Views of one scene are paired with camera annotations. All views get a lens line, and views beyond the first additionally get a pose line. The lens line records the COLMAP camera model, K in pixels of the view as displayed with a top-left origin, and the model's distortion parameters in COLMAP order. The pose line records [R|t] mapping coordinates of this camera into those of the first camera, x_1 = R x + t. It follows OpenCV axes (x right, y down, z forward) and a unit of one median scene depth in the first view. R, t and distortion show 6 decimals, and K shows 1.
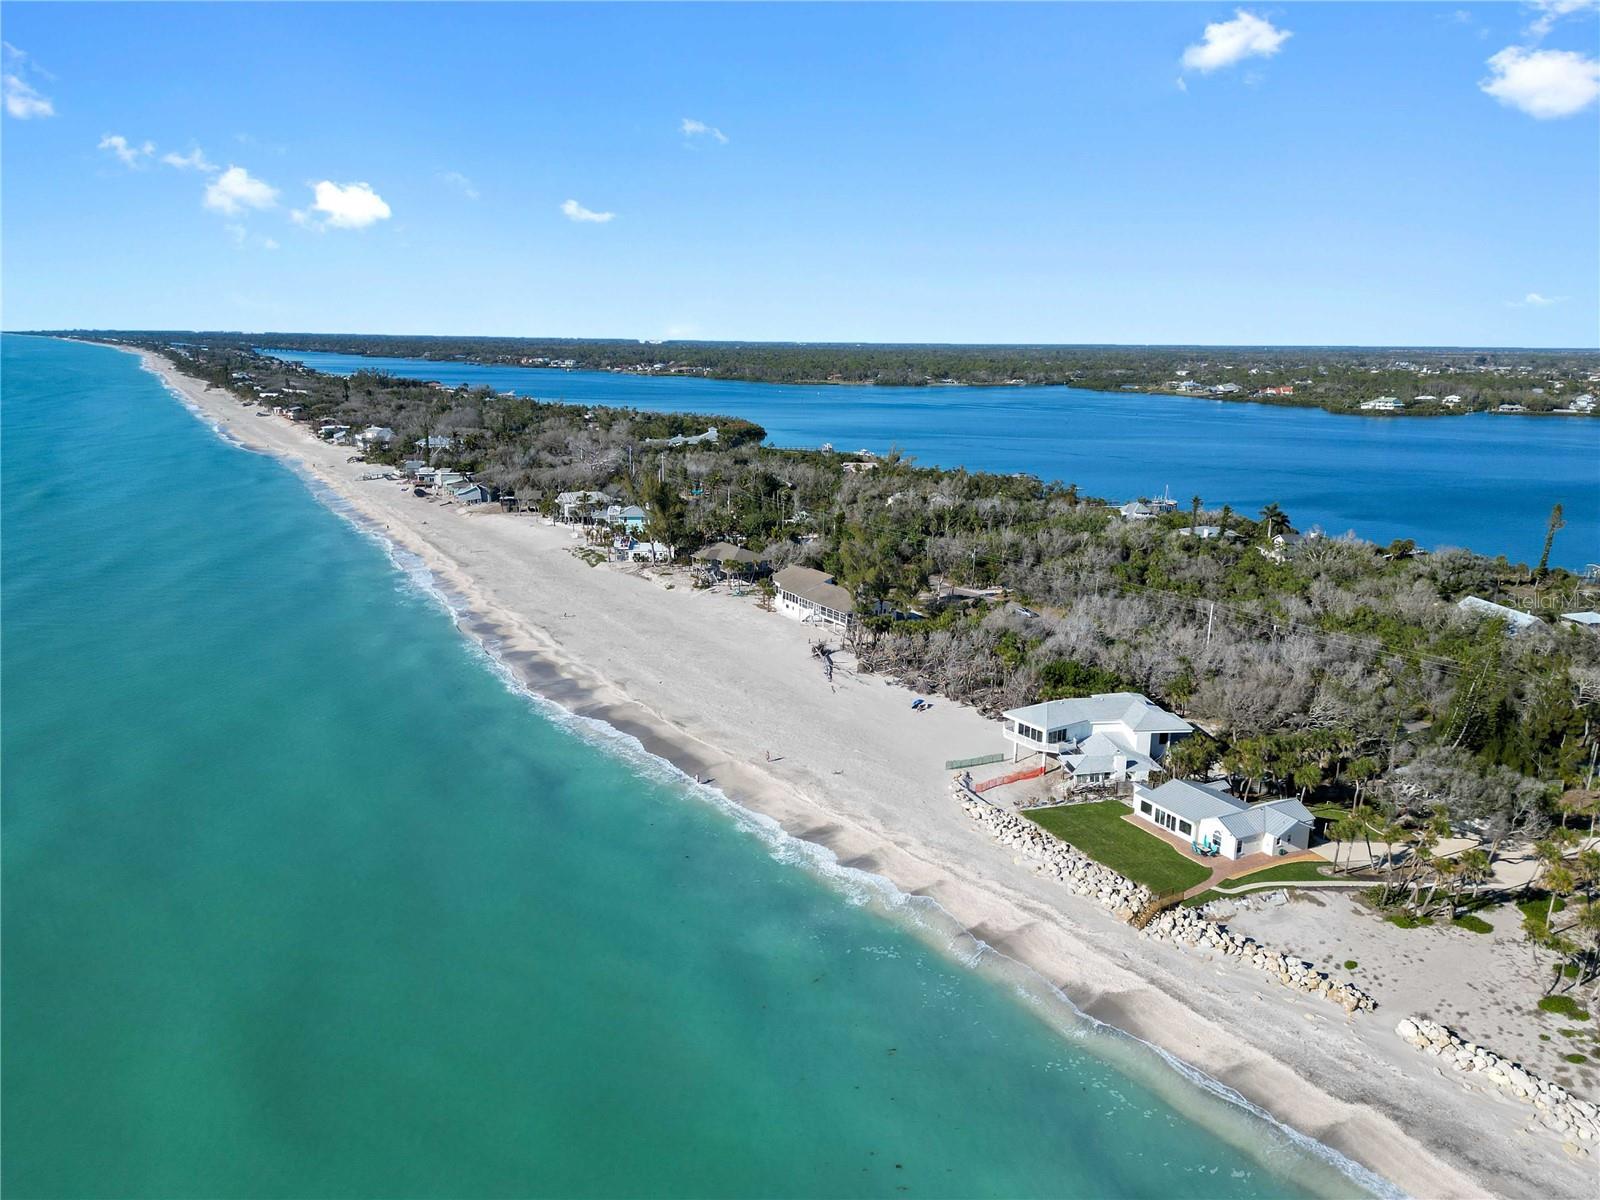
lens RADIAL K [[1123.9, 0, 805.5], [0, 1123.9, 597.4], [0, 0, 1]] dist [0.078016, -0.075556]
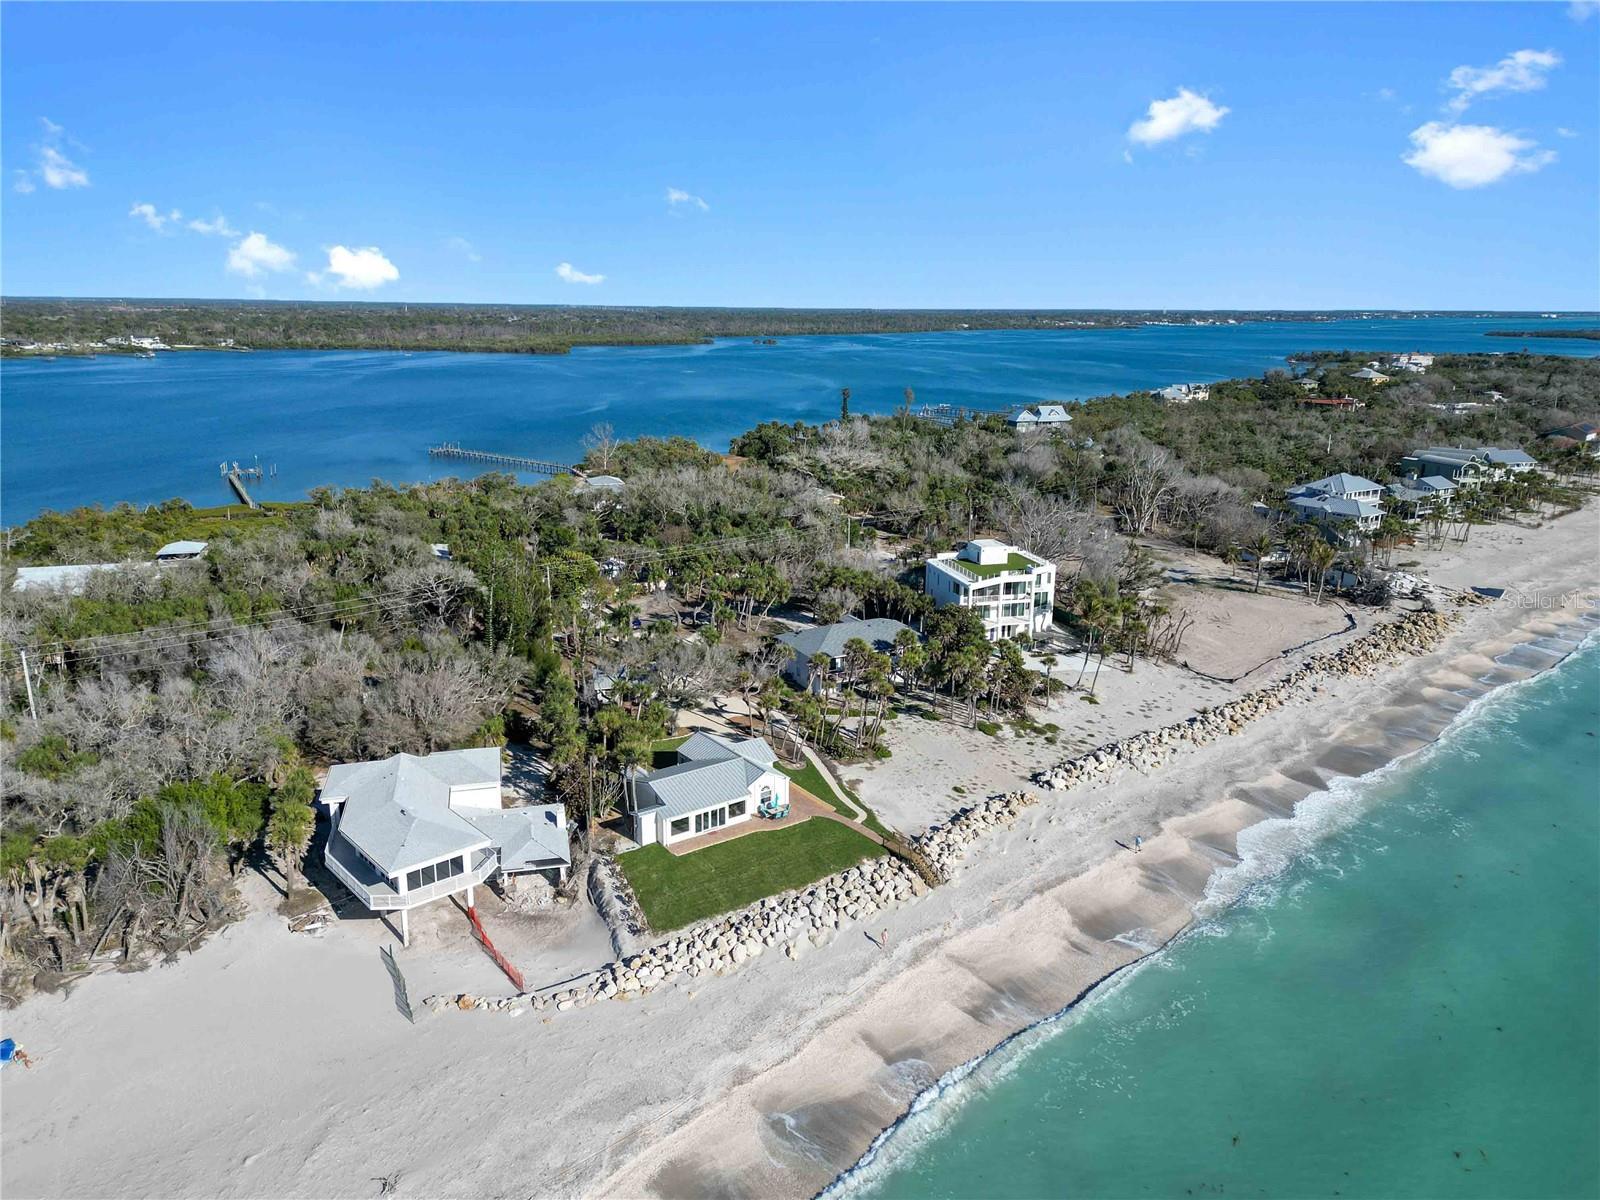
lens RADIAL K [[1123.9, 0, 805.5], [0, 1123.9, 597.4], [0, 0, 1]] dist [0.078016, -0.075556]
pose [[-0.141212, -0.268104, 0.952985, -0.423315], [0.209232, 0.932803, 0.293430, -0.174877], [-0.967616, 0.240830, -0.075627, 1.020547]]
